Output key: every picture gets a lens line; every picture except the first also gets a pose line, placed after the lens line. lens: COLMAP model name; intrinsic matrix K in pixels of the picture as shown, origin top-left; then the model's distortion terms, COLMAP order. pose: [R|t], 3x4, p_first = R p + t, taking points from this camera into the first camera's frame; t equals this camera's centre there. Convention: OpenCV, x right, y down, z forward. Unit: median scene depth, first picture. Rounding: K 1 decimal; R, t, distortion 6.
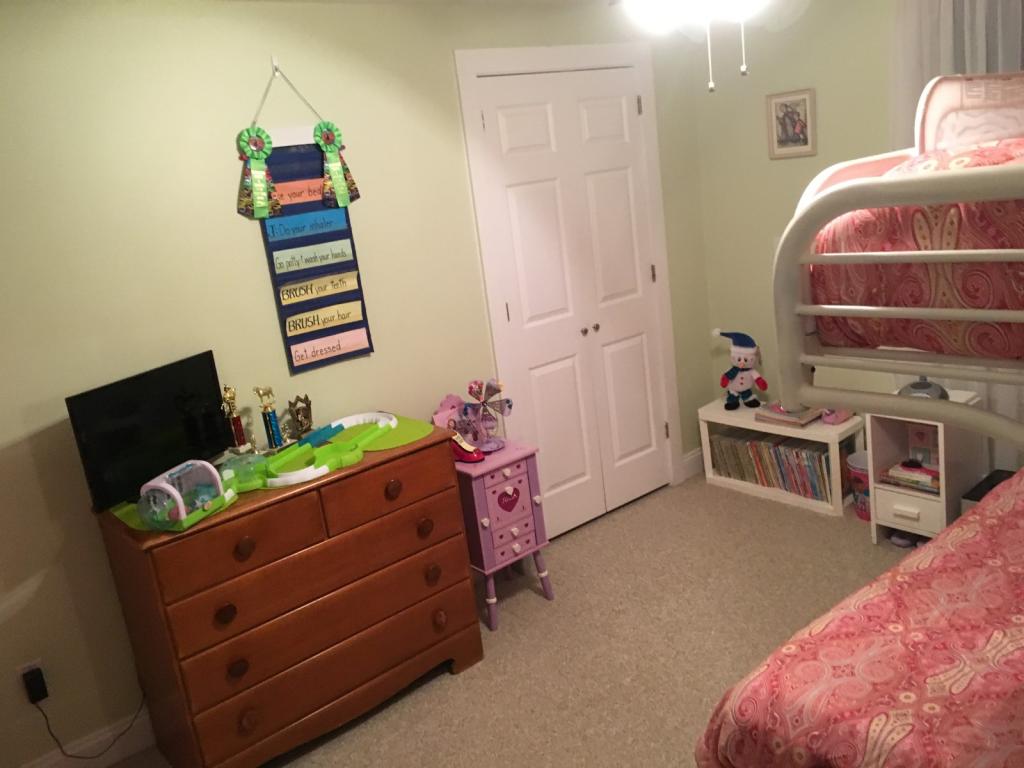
lens RADIAL K [[871.0, 0, 509.5], [0, 871.0, 383.8], [0, 0, 1]] dist [0.053891, -0.064554]
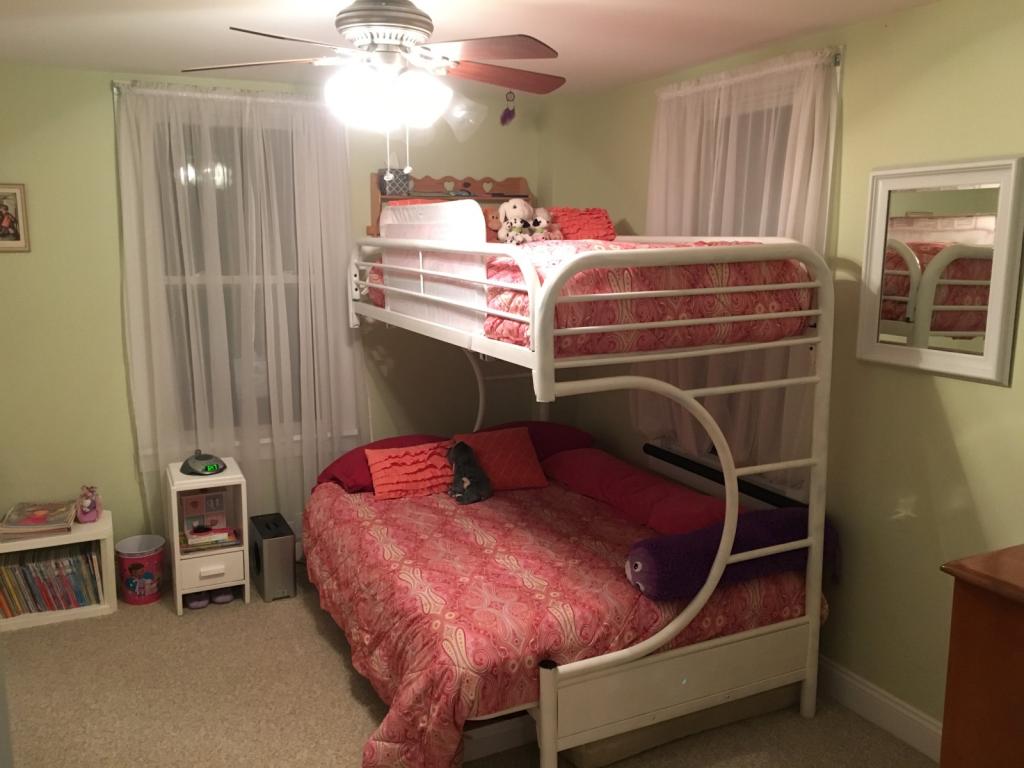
lens RADIAL K [[871.0, 0, 508.5], [0, 871.0, 383.4], [0, 0, 1]] dist [0.053891, -0.064554]
pose [[0.233855, -0.043760, 0.971286, -0.930115], [0.208712, 0.977958, -0.006190, -0.003329], [-0.949606, 0.204167, 0.237833, 0.575722]]
